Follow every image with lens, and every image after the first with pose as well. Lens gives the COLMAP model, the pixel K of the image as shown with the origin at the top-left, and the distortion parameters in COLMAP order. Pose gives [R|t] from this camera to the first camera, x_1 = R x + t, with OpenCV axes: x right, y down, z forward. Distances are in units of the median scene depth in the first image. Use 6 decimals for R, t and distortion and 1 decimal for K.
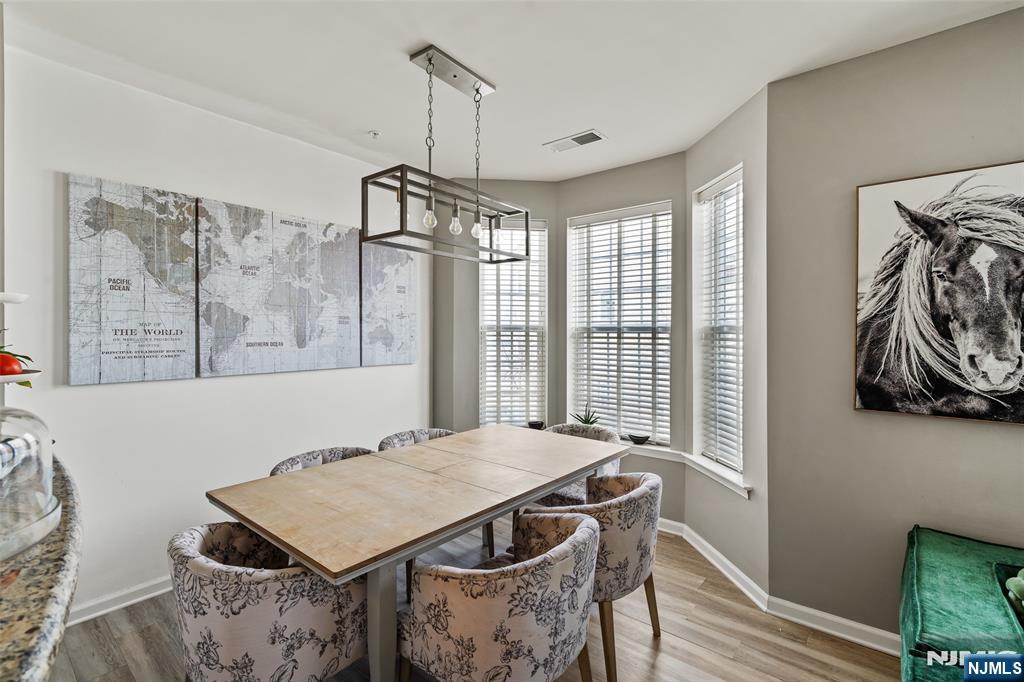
lens RADIAL K [[463.8, 0, 512.0], [0, 463.8, 339.7], [0, 0, 1]] dist [-0.000003, 0.001363]
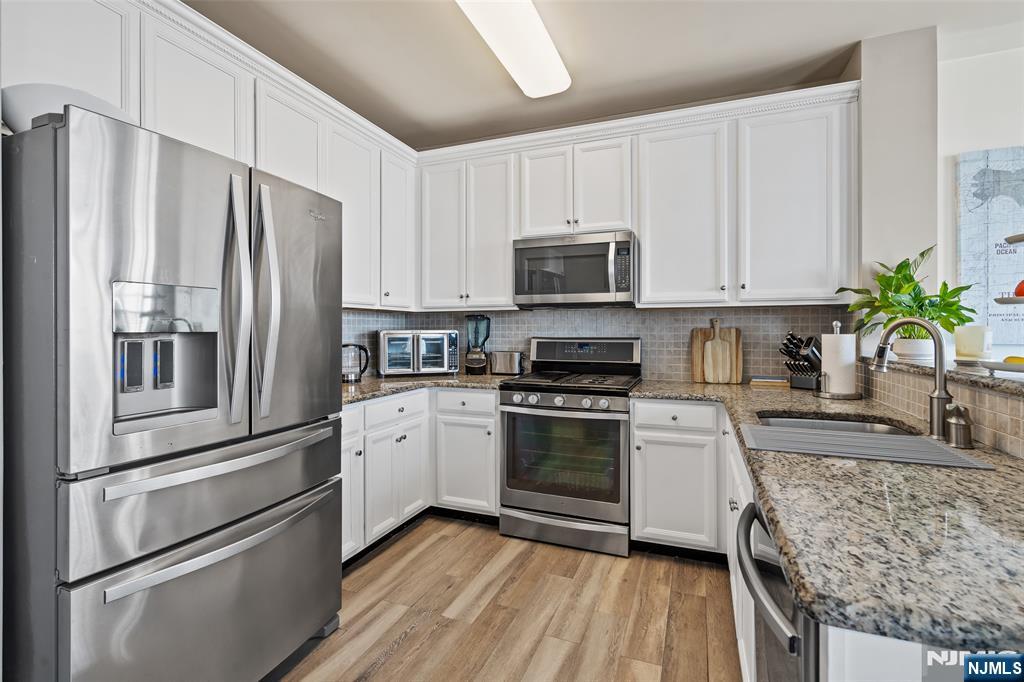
lens RADIAL K [[463.8, 0, 519.4], [0, 463.8, 332.7], [0, 0, 1]] dist [-0.000003, 0.001363]
pose [[0.320651, 0.000862, -0.947197, -0.195542], [-0.013902, 0.999896, -0.003796, 0.073466], [0.947095, 0.014385, 0.320629, -0.289585]]
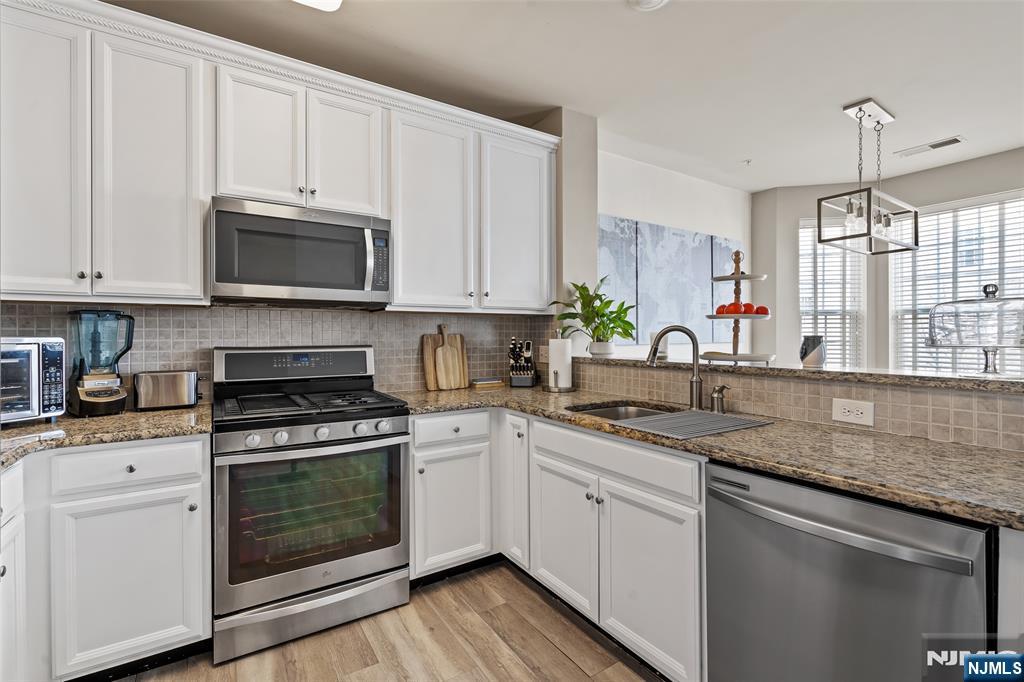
lens RADIAL K [[463.8, 0, 514.4], [0, 463.8, 338.1], [0, 0, 1]] dist [-0.000003, 0.001363]
pose [[0.954448, -0.006625, -0.298304, -0.584878], [0.002809, 0.999909, -0.013220, 0.076175], [0.298364, 0.011780, 0.954379, -0.481089]]
